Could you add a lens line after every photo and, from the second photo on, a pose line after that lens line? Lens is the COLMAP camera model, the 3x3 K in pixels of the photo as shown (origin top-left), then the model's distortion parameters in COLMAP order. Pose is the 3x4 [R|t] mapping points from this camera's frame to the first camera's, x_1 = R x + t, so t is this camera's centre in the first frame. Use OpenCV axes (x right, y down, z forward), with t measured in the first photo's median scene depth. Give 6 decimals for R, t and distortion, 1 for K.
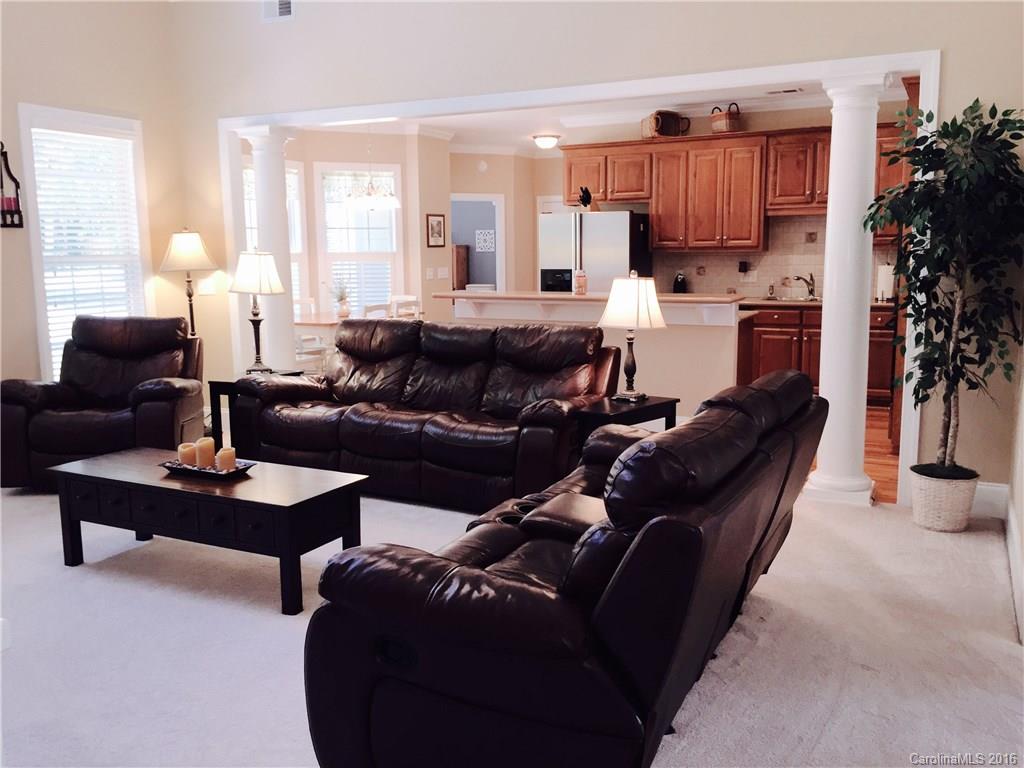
lens RADIAL K [[874.1, 0, 512.1], [0, 874.1, 386.1], [0, 0, 1]] dist [0.044983, -0.060717]
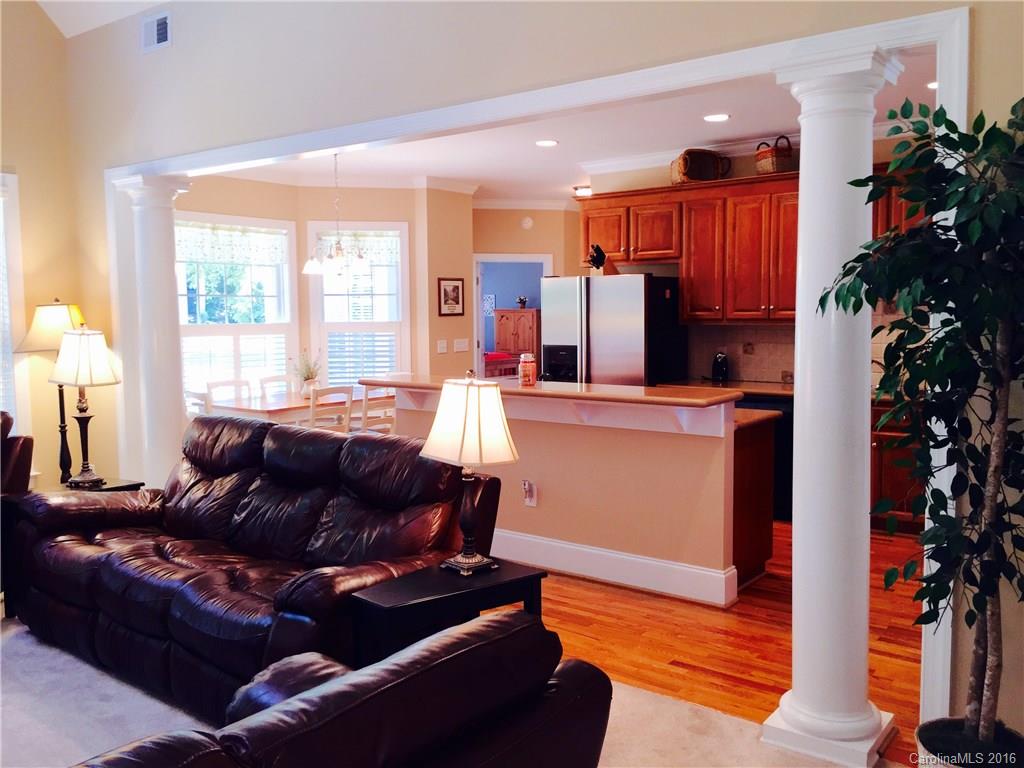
lens RADIAL K [[874.1, 0, 507.0], [0, 874.1, 388.8], [0, 0, 1]] dist [0.044983, -0.060717]
pose [[0.983271, 0.017131, -0.181342, 0.151310], [-0.028573, 0.997748, -0.060676, -0.042948], [0.179894, 0.064843, 0.981546, 0.198931]]
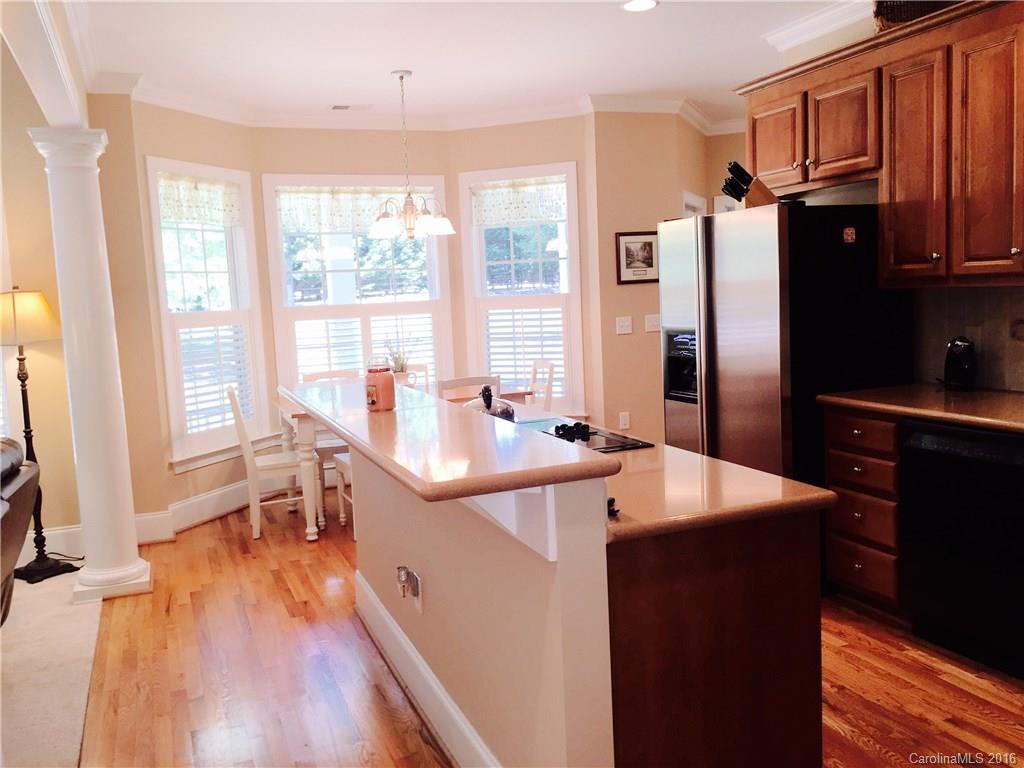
lens RADIAL K [[874.1, 0, 508.6], [0, 874.1, 388.5], [0, 0, 1]] dist [0.044983, -0.060717]
pose [[0.753580, 0.047765, -0.655619, 0.318929], [-0.060974, 0.998136, 0.002634, -0.093337], [0.654522, 0.037991, 0.755088, 0.548511]]
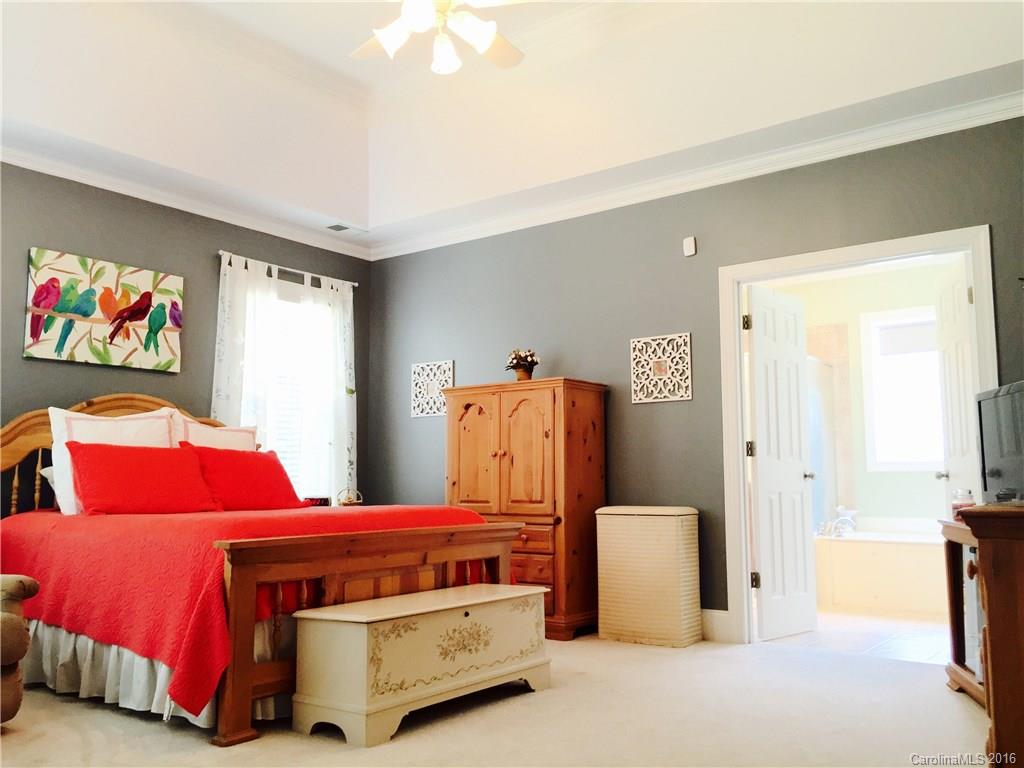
lens RADIAL K [[874.1, 0, 510.0], [0, 874.1, 385.2], [0, 0, 1]] dist [0.044983, -0.060717]
pose [[0.986712, 0.004570, -0.162414, -0.067621], [-0.046218, 0.966205, -0.253597, -0.161246], [0.155766, 0.257734, 0.953578, 1.434314]]
